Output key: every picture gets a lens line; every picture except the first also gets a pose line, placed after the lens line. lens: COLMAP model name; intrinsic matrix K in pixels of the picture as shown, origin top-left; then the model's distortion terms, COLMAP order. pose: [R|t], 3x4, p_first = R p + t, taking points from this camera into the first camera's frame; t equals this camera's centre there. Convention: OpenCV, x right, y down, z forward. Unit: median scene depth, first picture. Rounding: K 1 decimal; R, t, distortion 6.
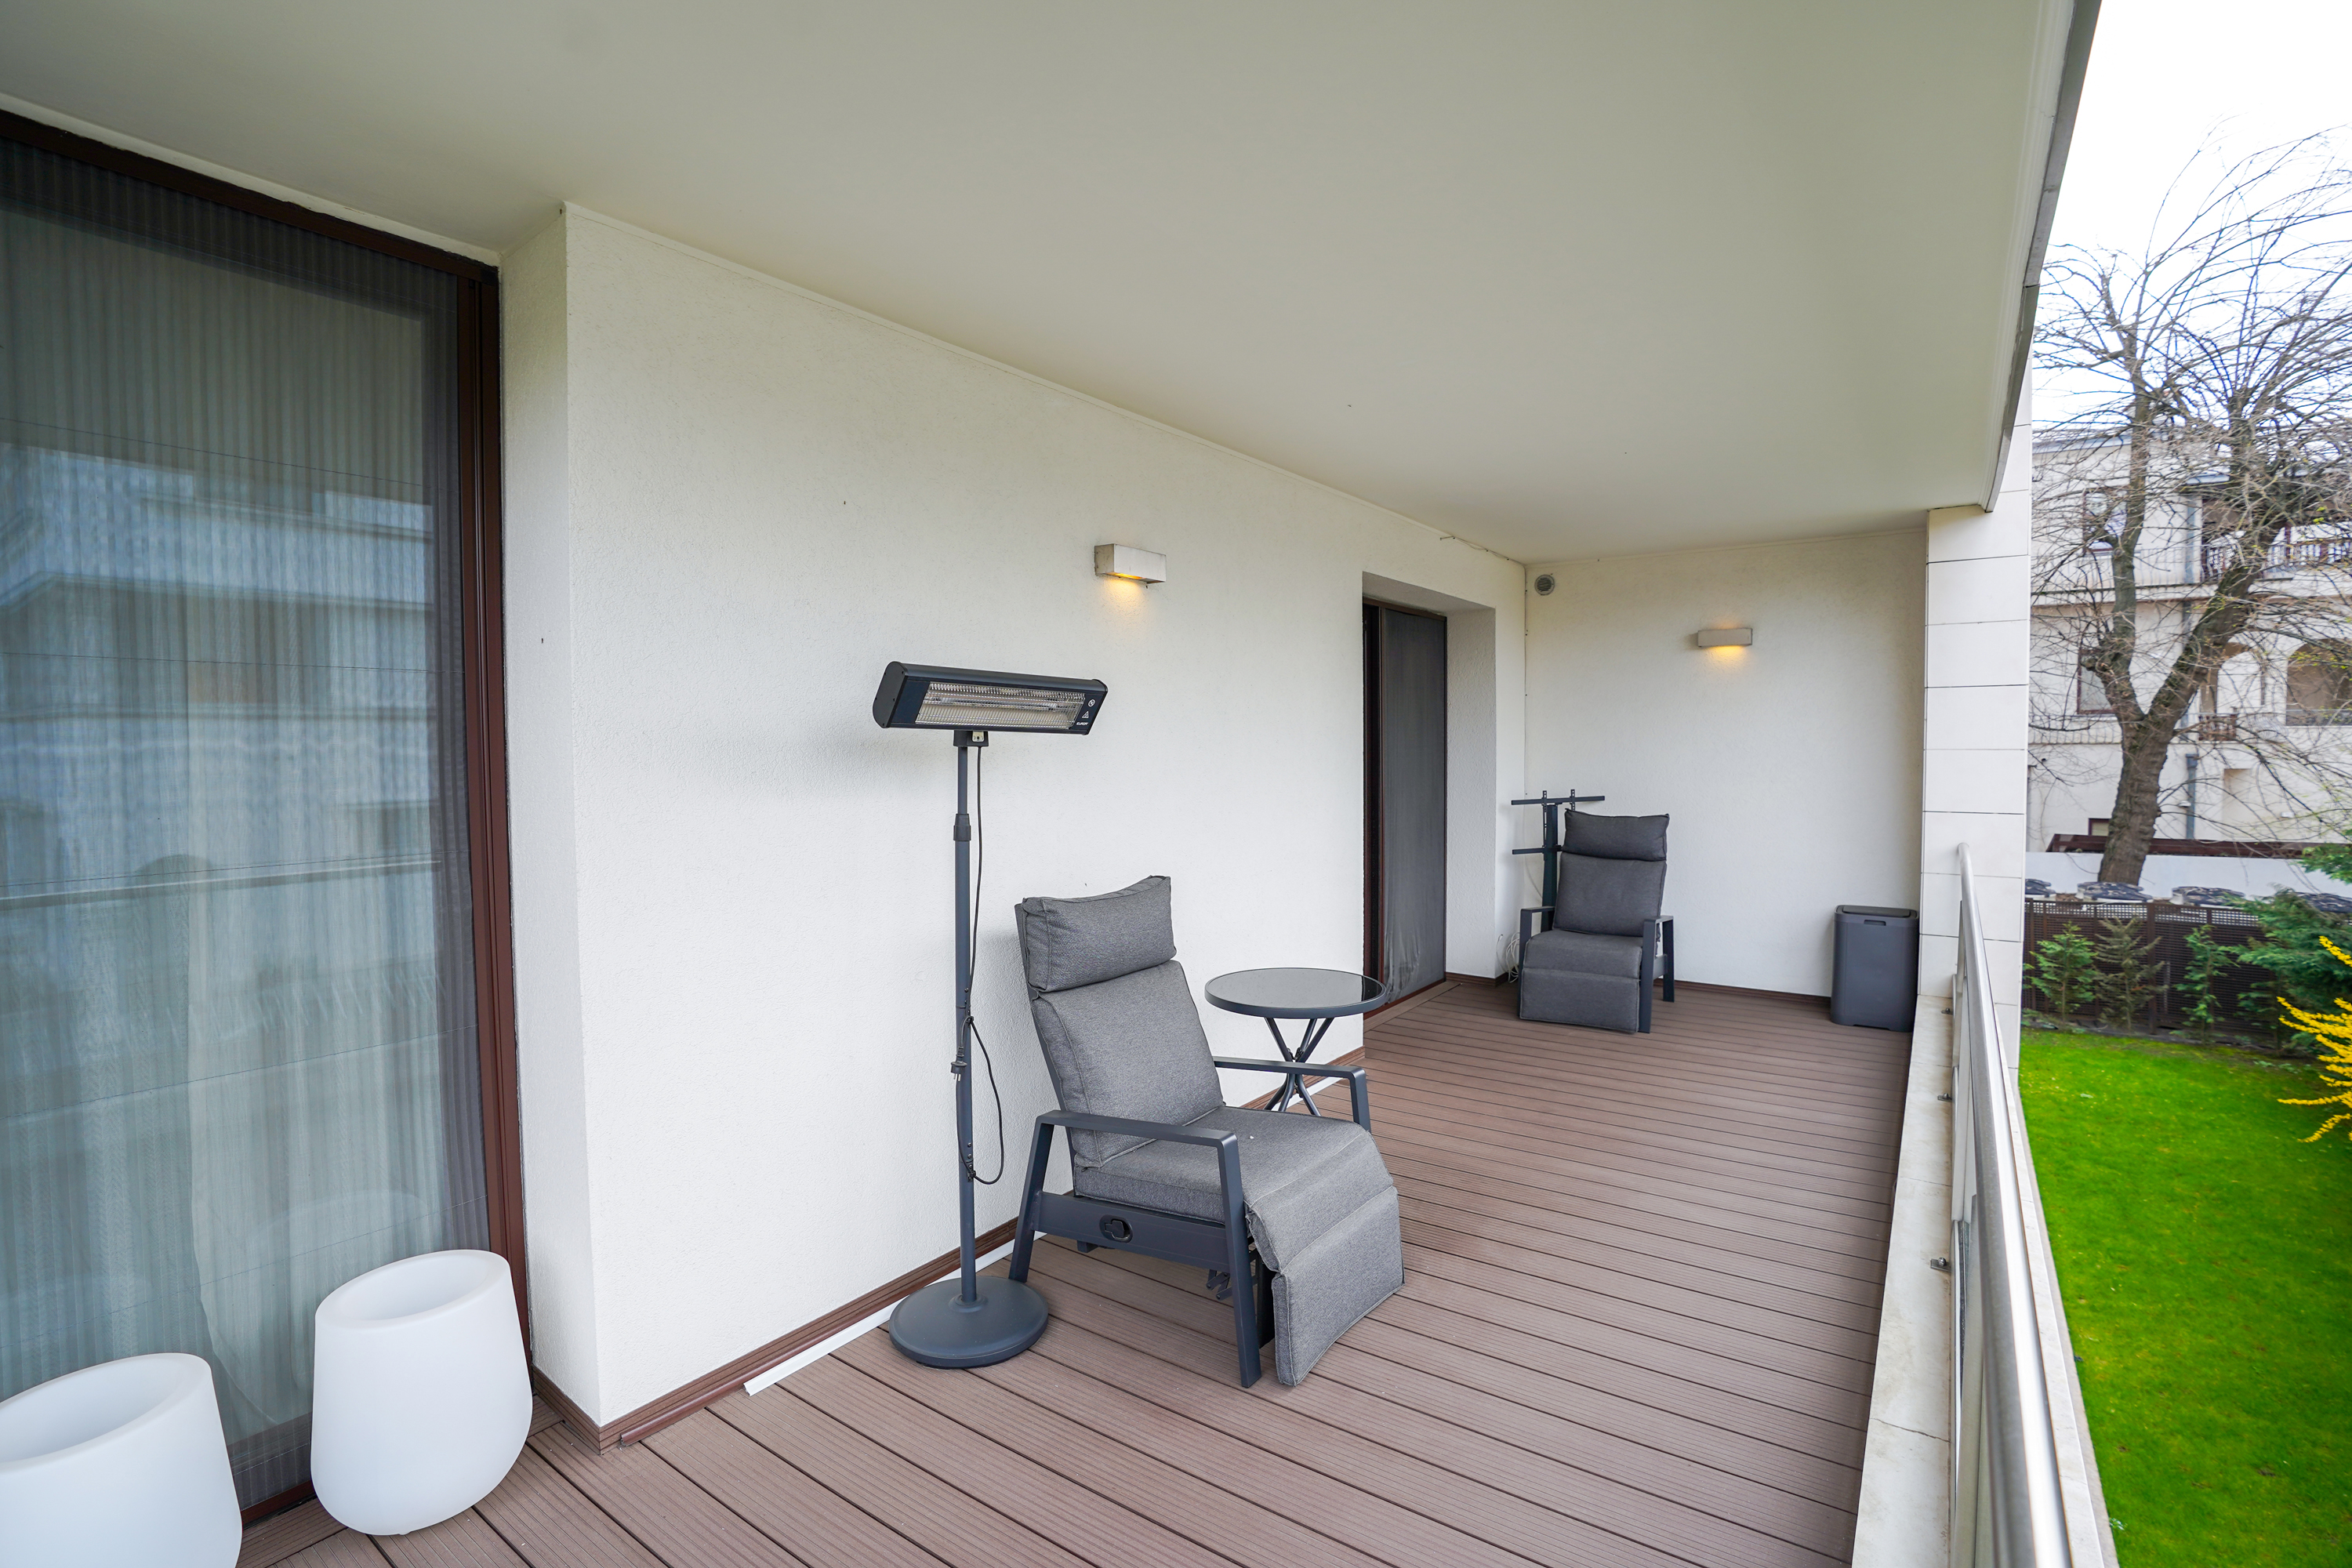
lens RADIAL K [[1093.7, 0, 1161.2], [0, 1093.7, 788.2], [0, 0, 1]] dist [-0.066819, 0.026985]
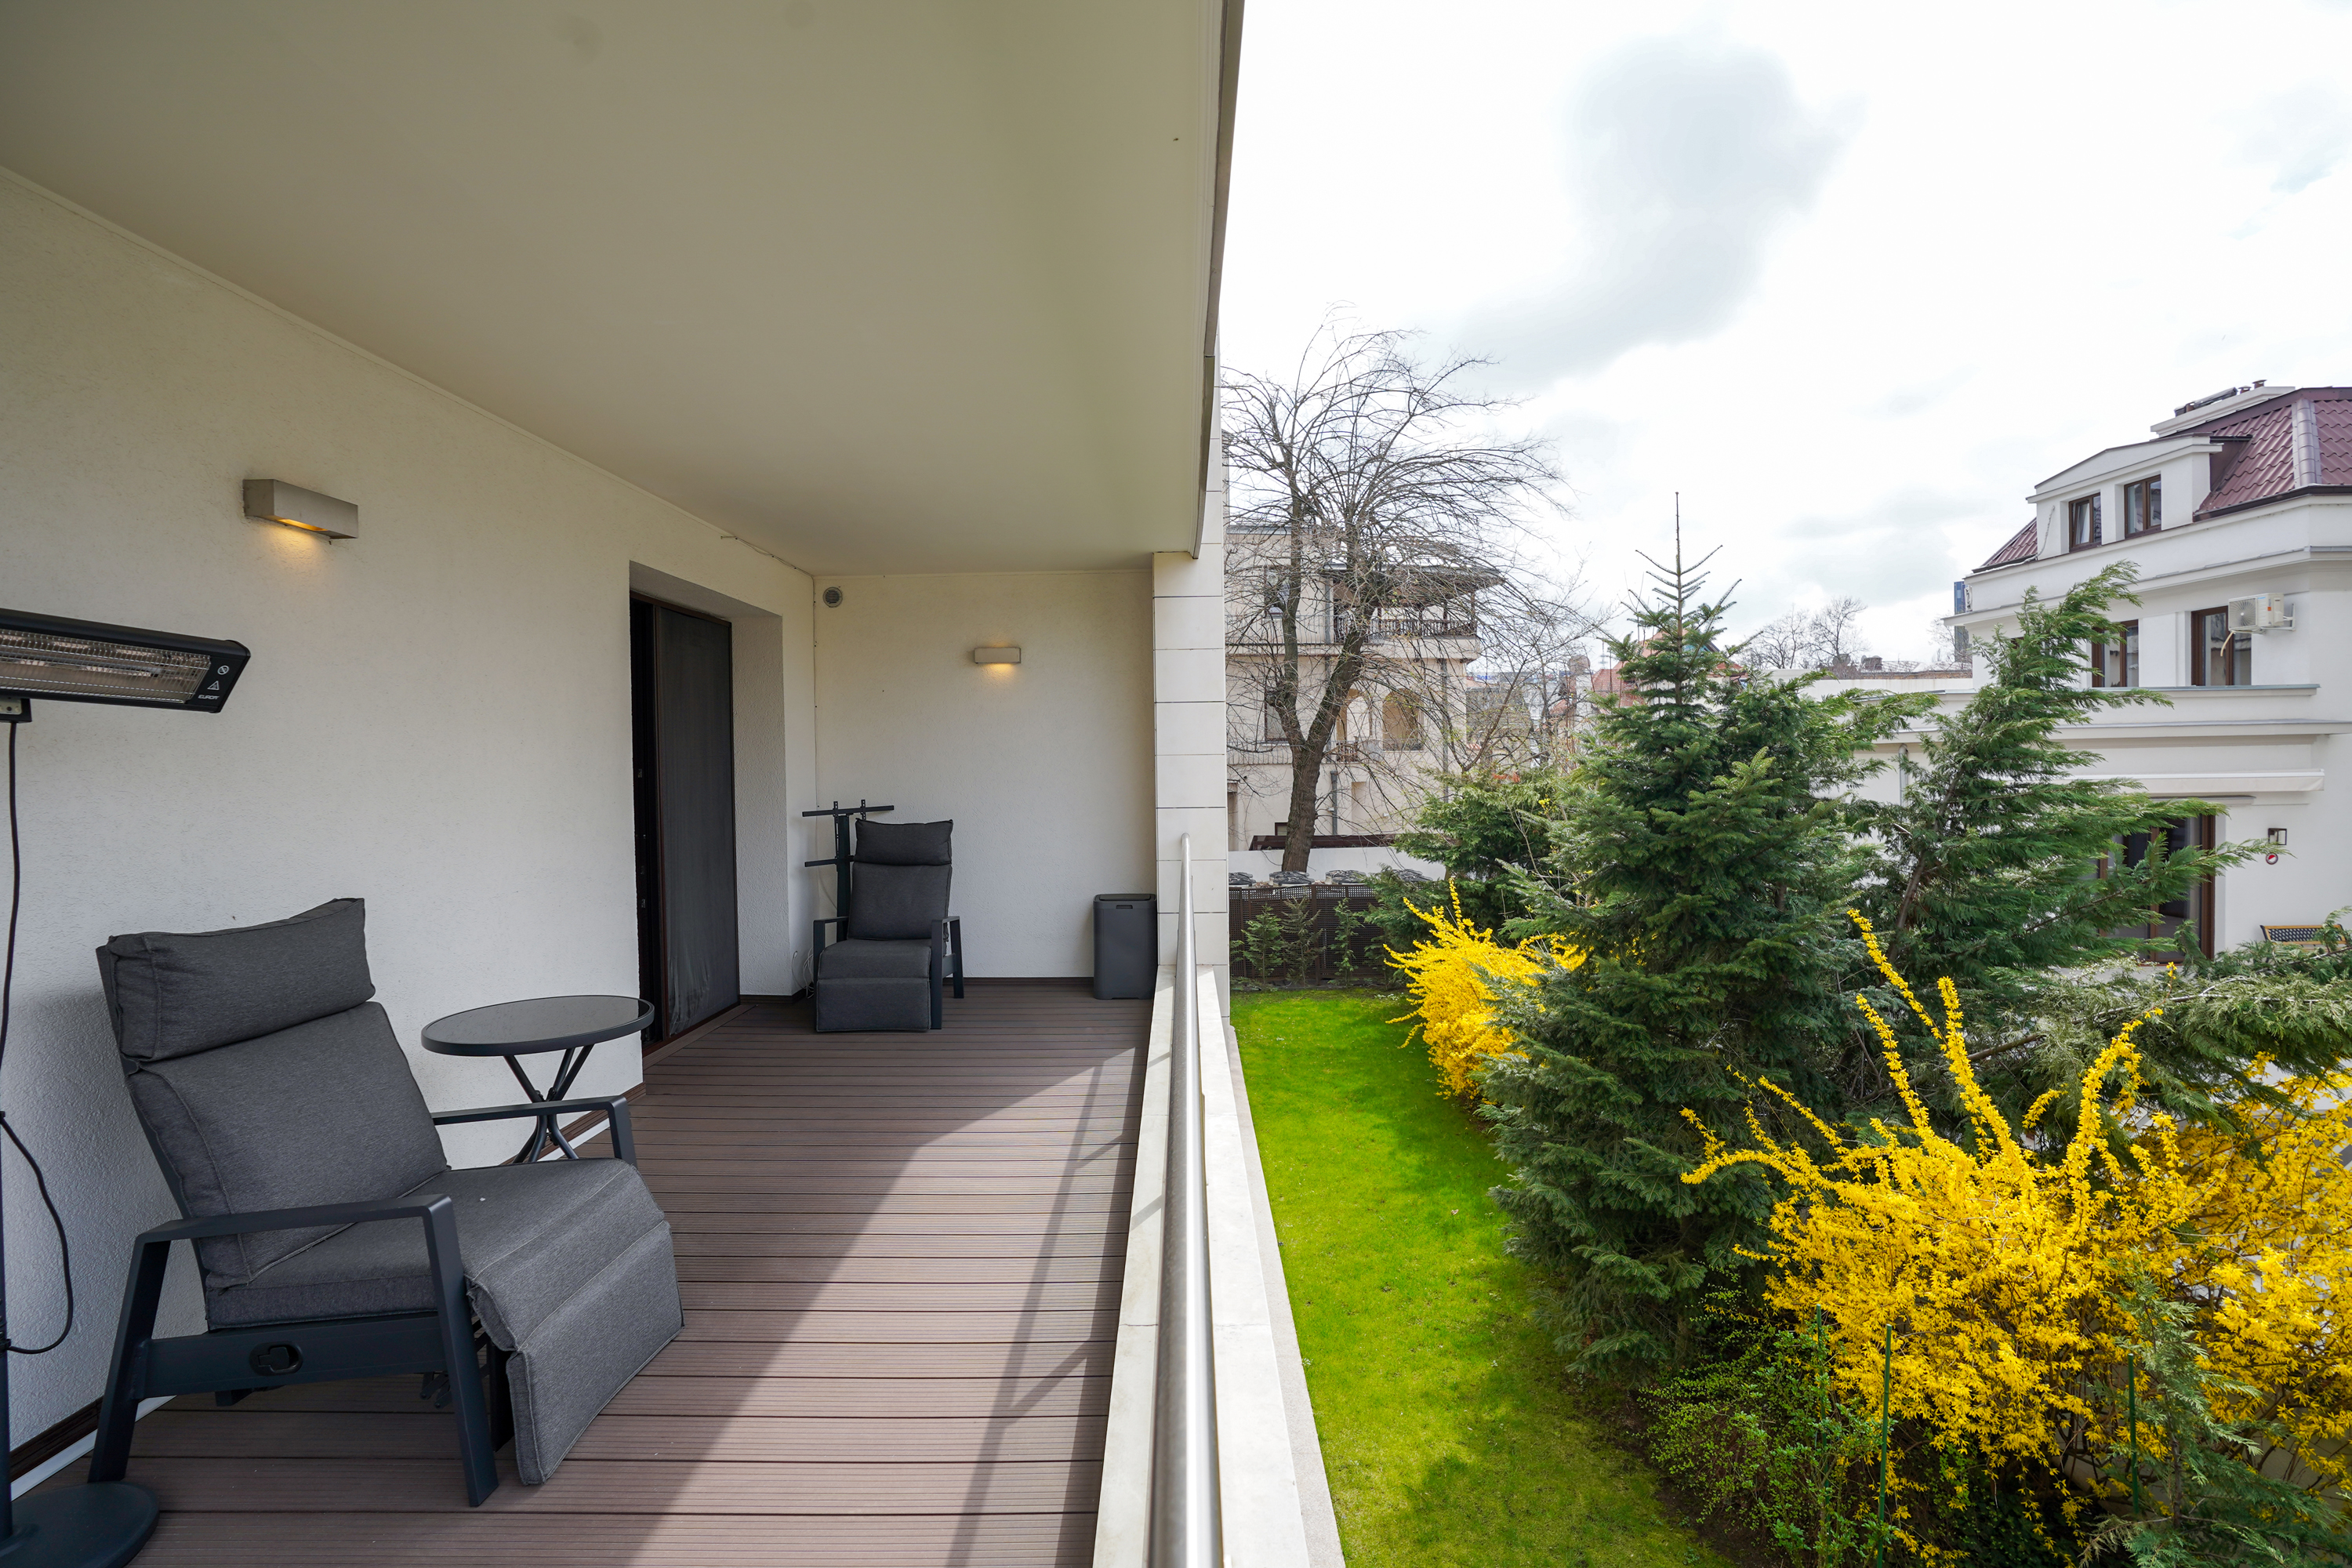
lens RADIAL K [[1093.7, 0, 1161.2], [0, 1093.7, 788.2], [0, 0, 1]] dist [-0.066819, 0.026985]
pose [[0.815389, -0.016025, 0.578691, 0.021240], [0.031853, 0.999344, -0.017208, 0.018866], [-0.578036, 0.032464, 0.815365, 0.012699]]
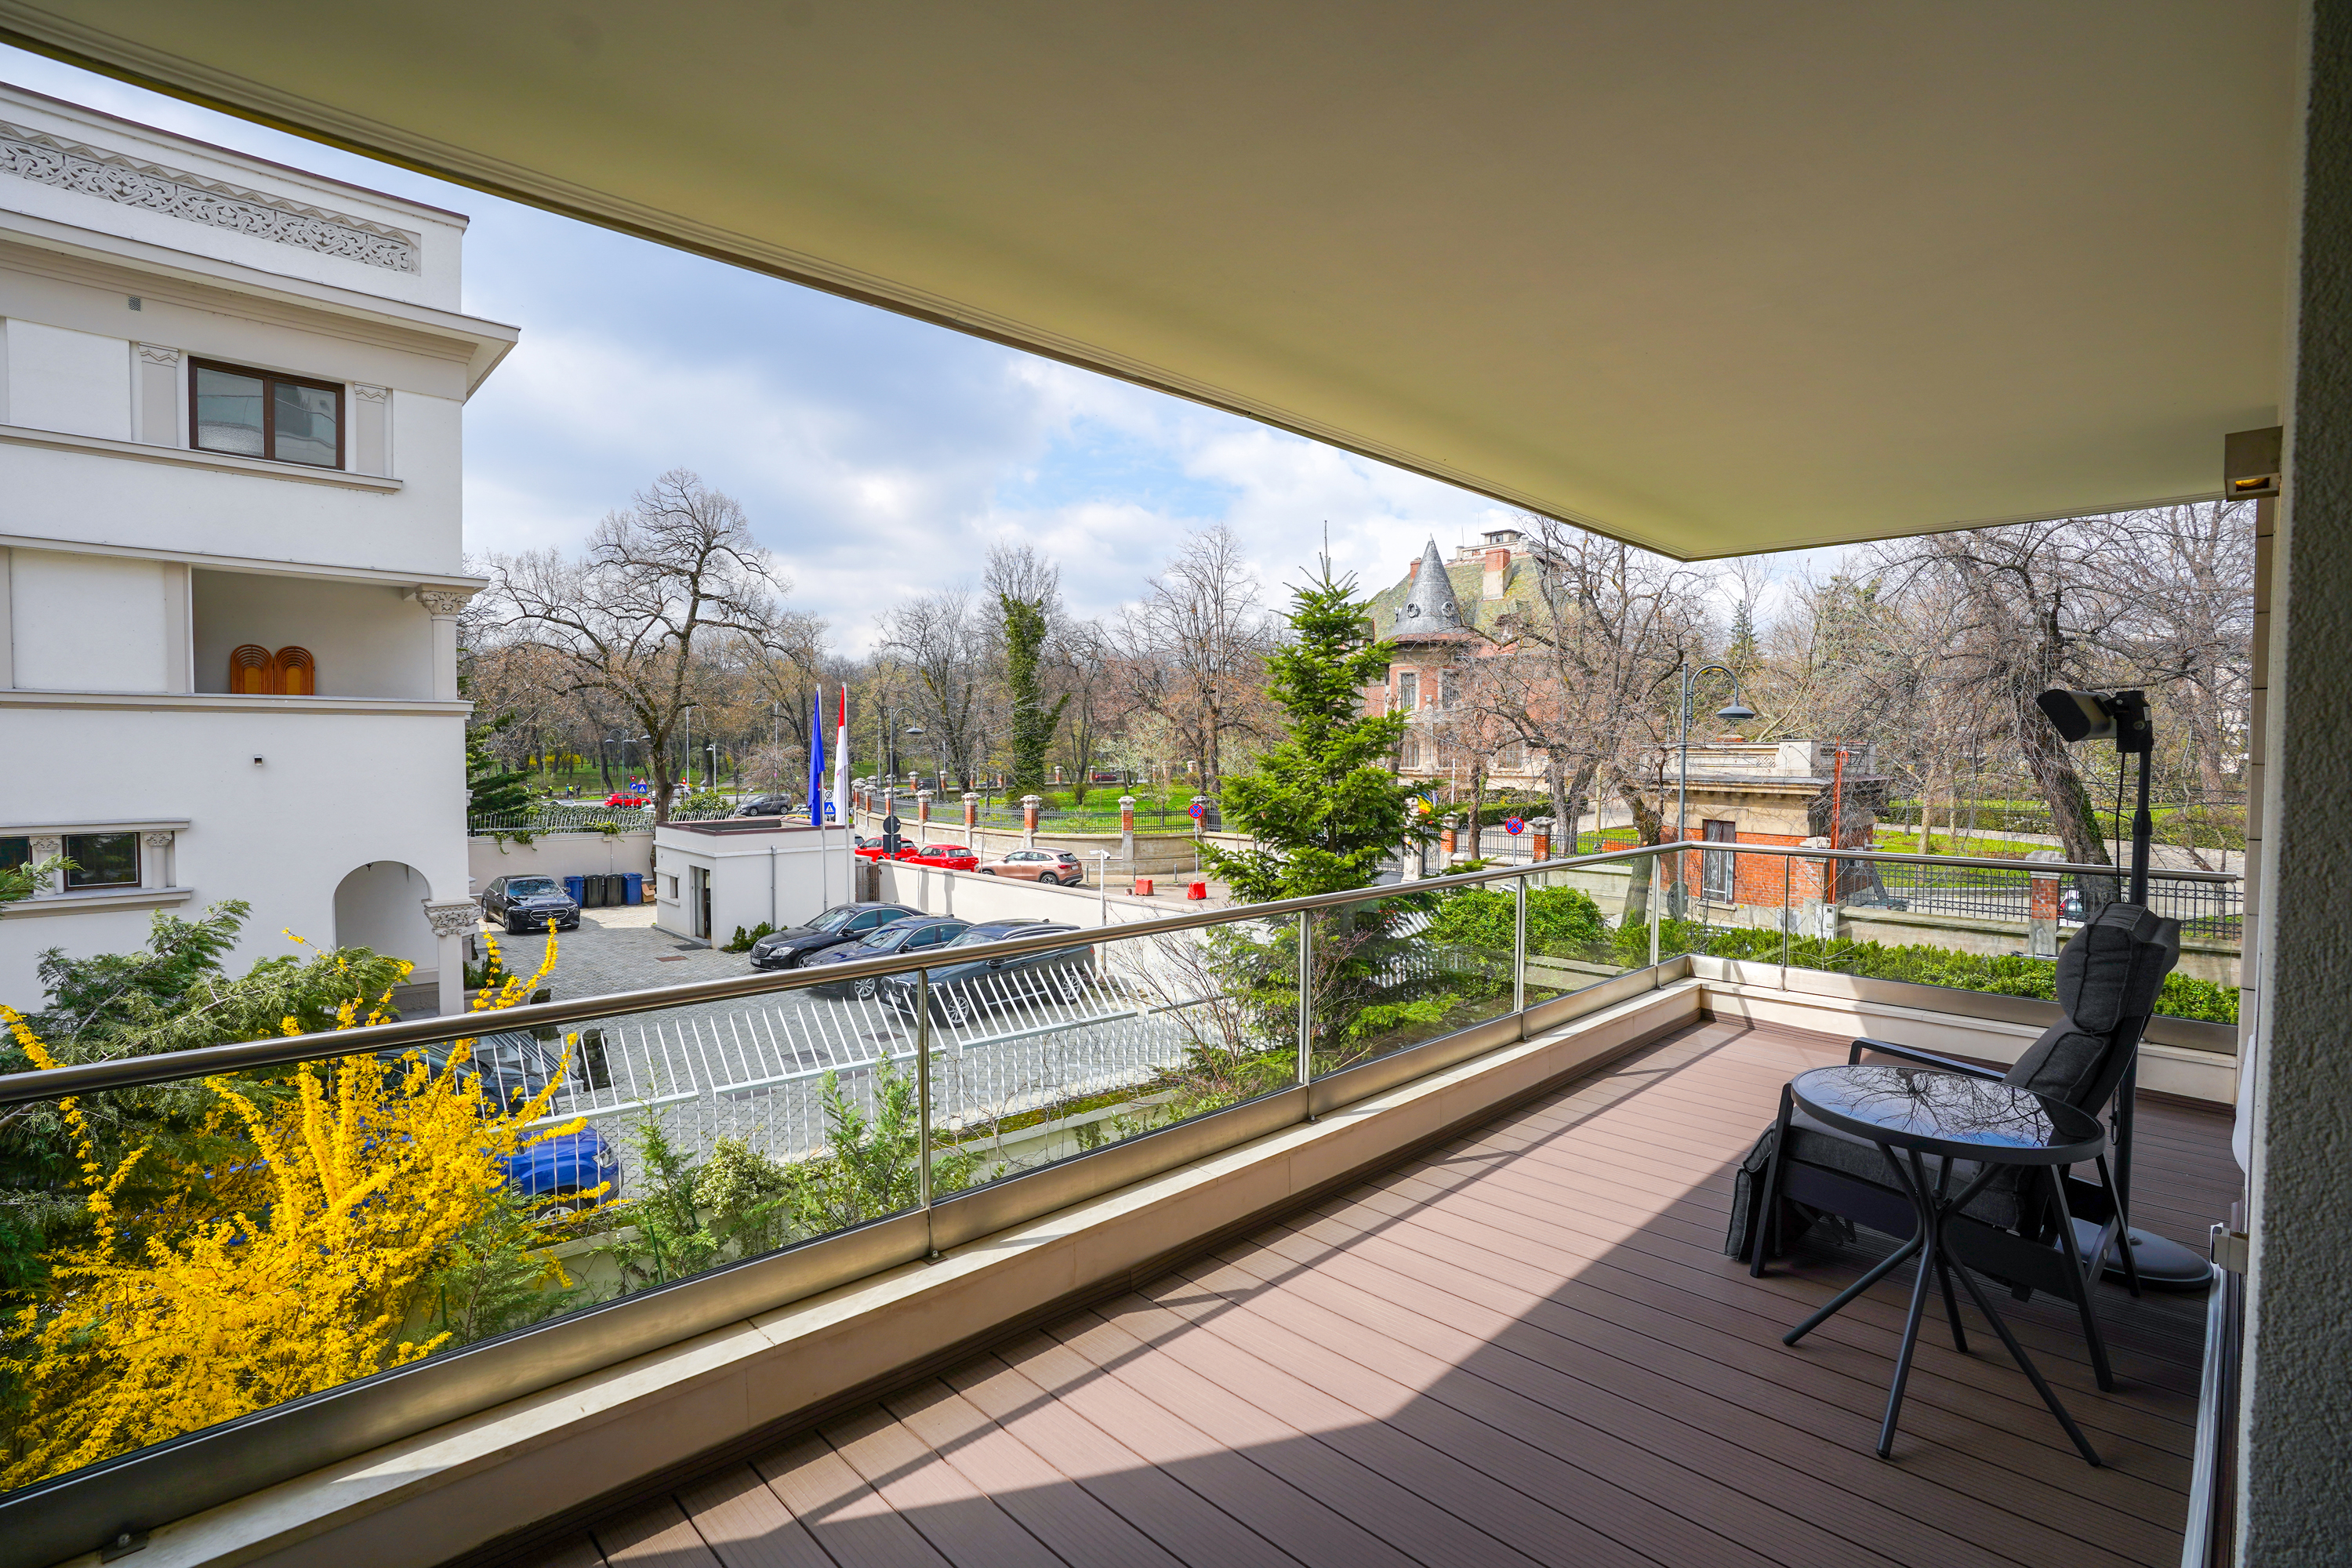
lens RADIAL K [[1112.5, 0, 1140.8], [0, 1112.5, 785.6], [0, 0, 1]] dist [-0.074883, 0.030394]
pose [[-0.986214, -0.002004, 0.165465, 0.317679], [0.009676, 0.997518, 0.069751, -0.042056], [-0.165194, 0.070390, -0.983746, 1.075711]]
